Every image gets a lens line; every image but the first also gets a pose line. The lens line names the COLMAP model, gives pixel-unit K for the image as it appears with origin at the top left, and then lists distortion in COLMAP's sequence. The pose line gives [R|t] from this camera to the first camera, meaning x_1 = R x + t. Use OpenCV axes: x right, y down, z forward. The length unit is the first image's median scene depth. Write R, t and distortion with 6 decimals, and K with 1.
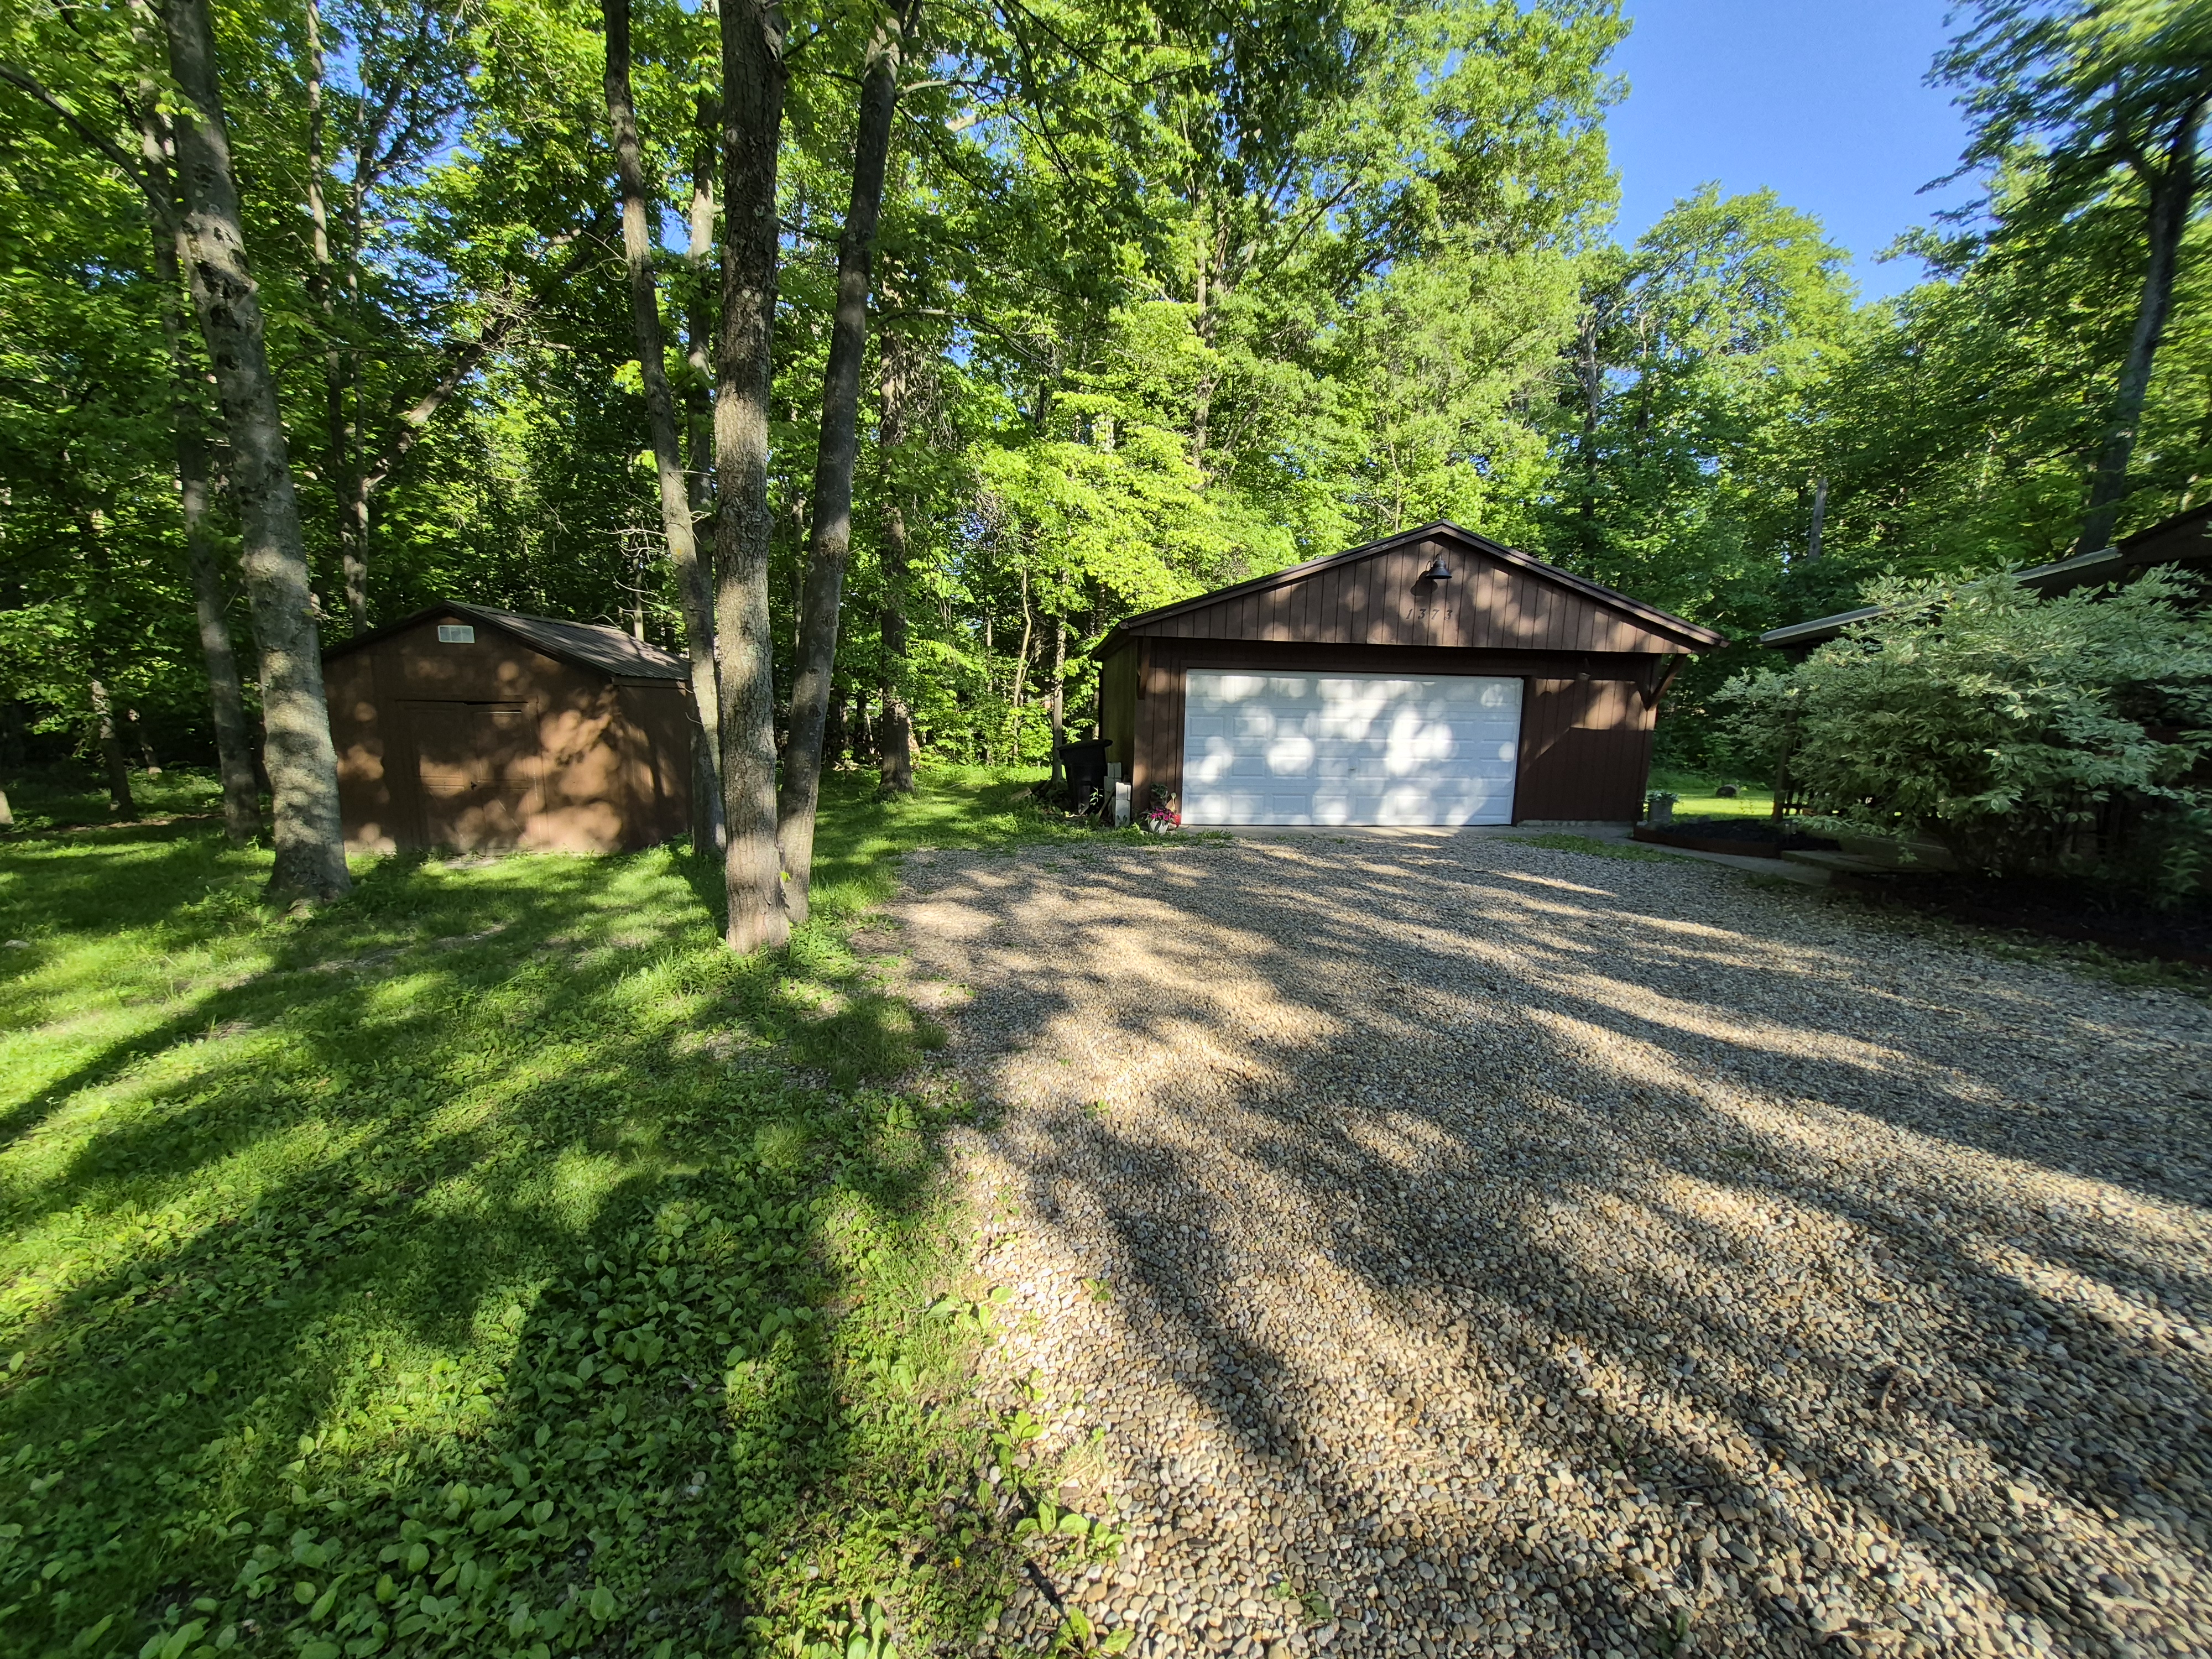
lens RADIAL K [[871.6, 0, 1144.3], [0, 871.6, 846.0], [0, 0, 1]] dist [0.017320, -0.006593]
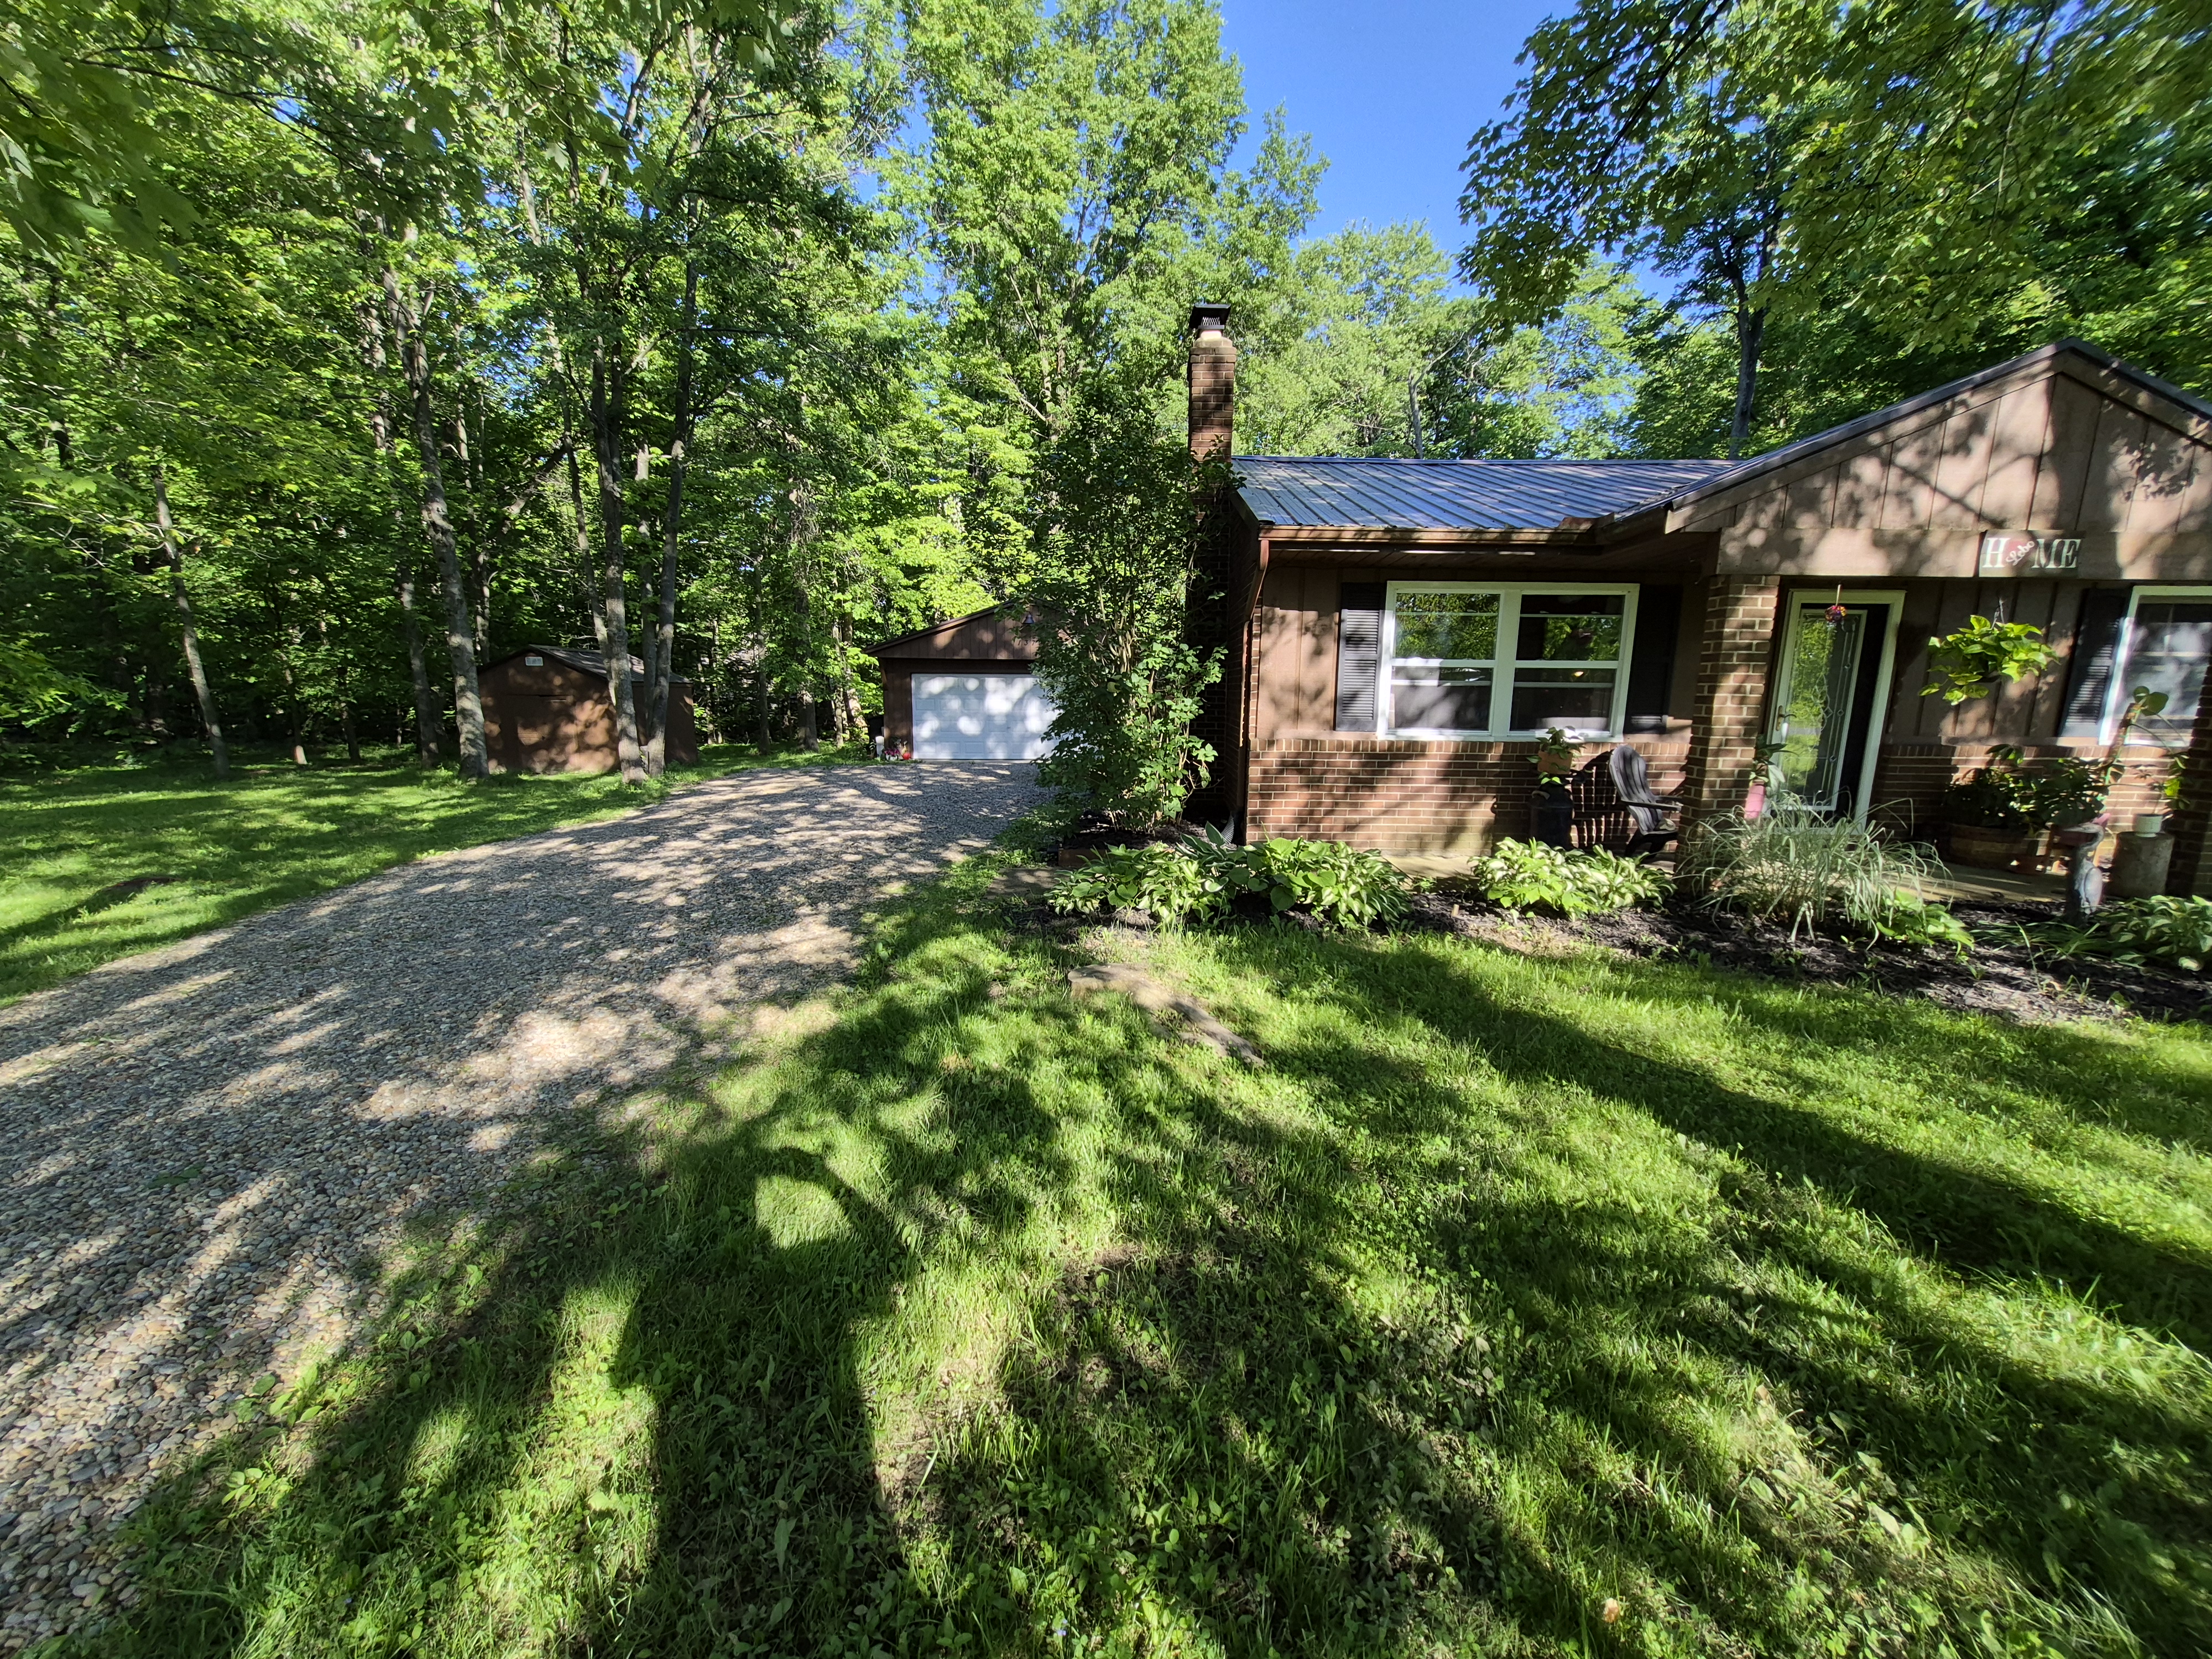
lens RADIAL K [[871.6, 0, 1144.3], [0, 871.6, 846.0], [0, 0, 1]] dist [0.017320, -0.006593]
pose [[0.997564, 0.004516, -0.069605, 0.704345], [-0.003496, 0.999885, 0.014763, 0.135105], [0.069664, -0.014484, 0.997465, -0.852528]]
